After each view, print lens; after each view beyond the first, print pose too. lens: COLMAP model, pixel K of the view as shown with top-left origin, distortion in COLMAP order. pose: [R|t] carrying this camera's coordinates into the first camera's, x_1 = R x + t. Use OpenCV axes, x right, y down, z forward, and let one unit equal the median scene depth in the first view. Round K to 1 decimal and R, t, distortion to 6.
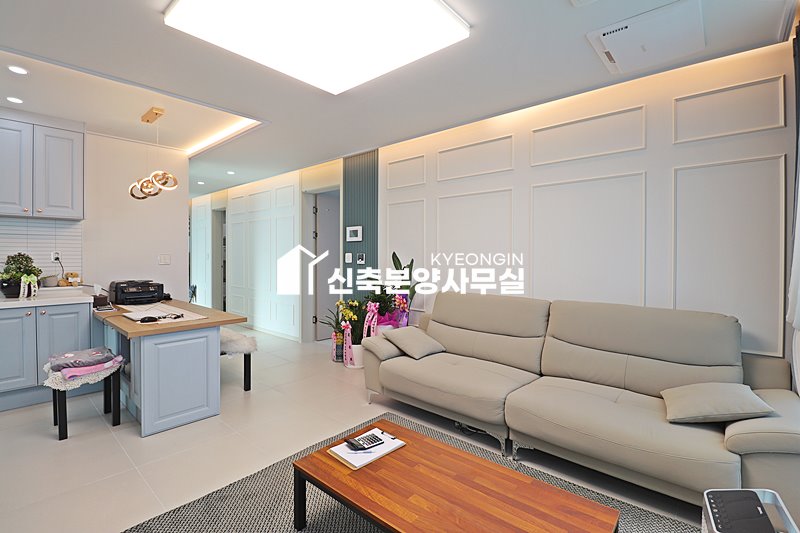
lens RADIAL K [[368.8, 0, 404.2], [0, 368.8, 258.9], [0, 0, 1]] dist [0.000010, -0.010795]
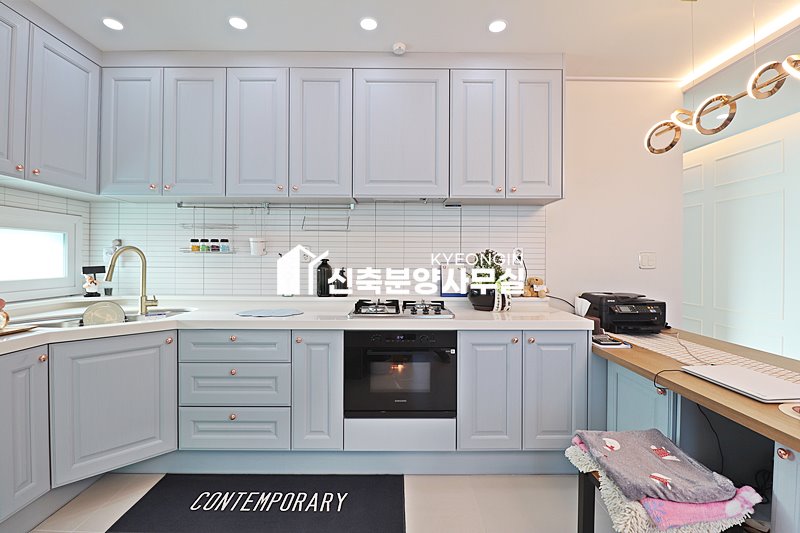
lens RADIAL K [[368.8, 0, 404.9], [0, 368.8, 260.7], [0, 0, 1]] dist [0.000010, -0.010795]
pose [[0.676048, 0.007336, -0.736821, -0.604942], [-0.011241, 0.999937, -0.000358, 0.007938], [0.736772, 0.008524, 0.676088, 0.357582]]
